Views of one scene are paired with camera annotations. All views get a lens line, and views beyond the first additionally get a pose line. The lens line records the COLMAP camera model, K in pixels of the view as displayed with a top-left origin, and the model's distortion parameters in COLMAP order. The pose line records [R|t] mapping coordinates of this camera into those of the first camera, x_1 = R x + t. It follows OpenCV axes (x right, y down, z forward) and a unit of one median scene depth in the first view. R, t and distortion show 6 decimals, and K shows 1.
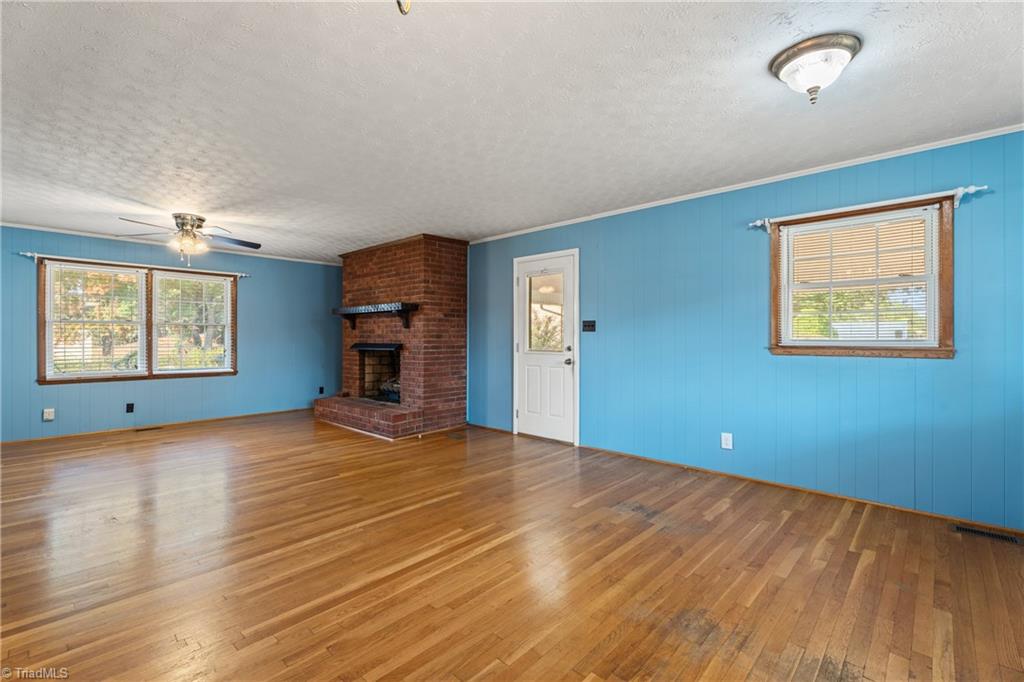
lens RADIAL K [[456.5, 0, 509.2], [0, 456.5, 341.2], [0, 0, 1]] dist [0.008299, -0.001564]
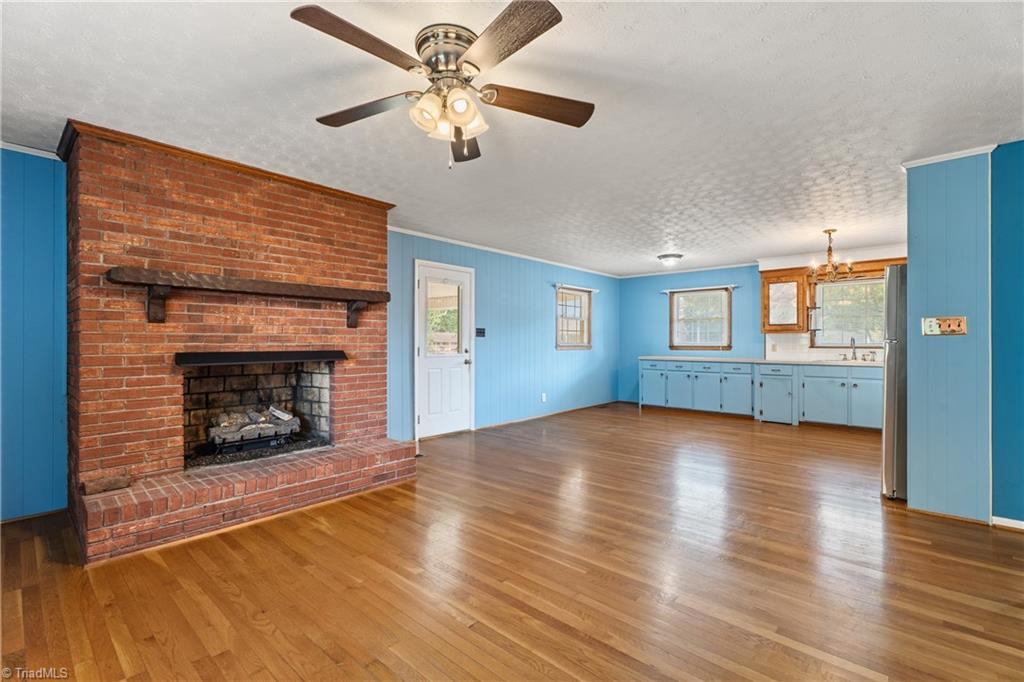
lens RADIAL K [[456.5, 0, 506.3], [0, 456.5, 338.1], [0, 0, 1]] dist [0.008299, -0.001564]
pose [[-0.009822, 0.006154, 0.999933, -0.943548], [0.004035, 0.999973, -0.006115, -0.007589], [-0.999944, 0.003975, -0.009846, 0.813545]]
